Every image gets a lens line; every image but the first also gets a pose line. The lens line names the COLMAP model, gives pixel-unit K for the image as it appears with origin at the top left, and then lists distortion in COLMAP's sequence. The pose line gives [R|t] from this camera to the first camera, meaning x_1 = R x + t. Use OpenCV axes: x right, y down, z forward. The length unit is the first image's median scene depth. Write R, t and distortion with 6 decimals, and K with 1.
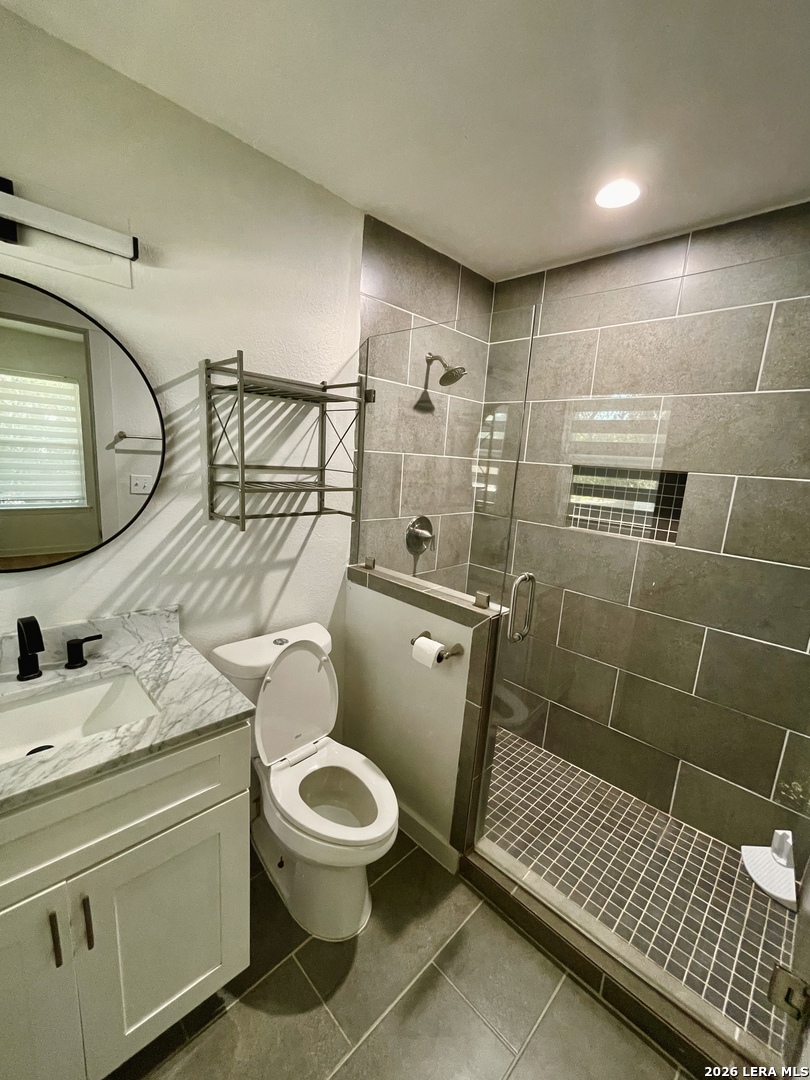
lens RADIAL K [[439.0, 0, 410.7], [0, 439.0, 540.0], [0, 0, 1]] dist [0.003099, 0.000140]
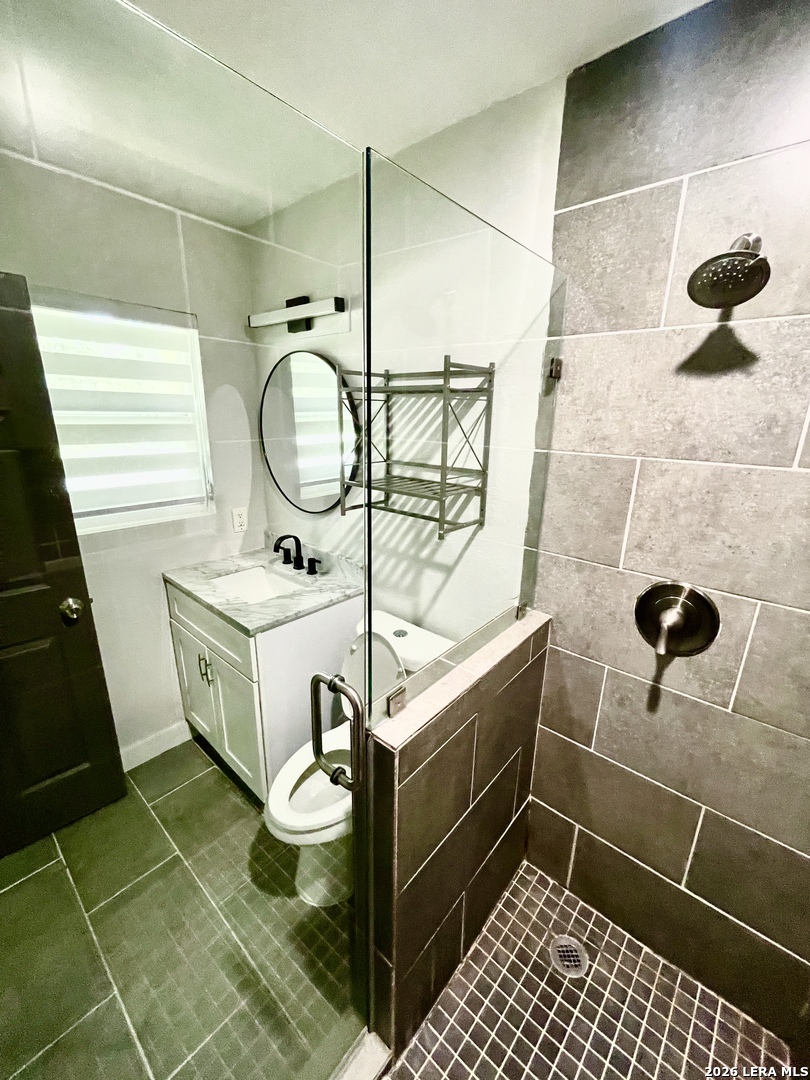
lens RADIAL K [[439.0, 0, 410.1], [0, 439.0, 543.0], [0, 0, 1]] dist [0.003099, 0.000140]
pose [[0.068281, 0.222048, -0.972642, 0.632283], [-0.206240, 0.957000, 0.203999, -0.179018], [0.976116, 0.186668, 0.111140, 0.816604]]
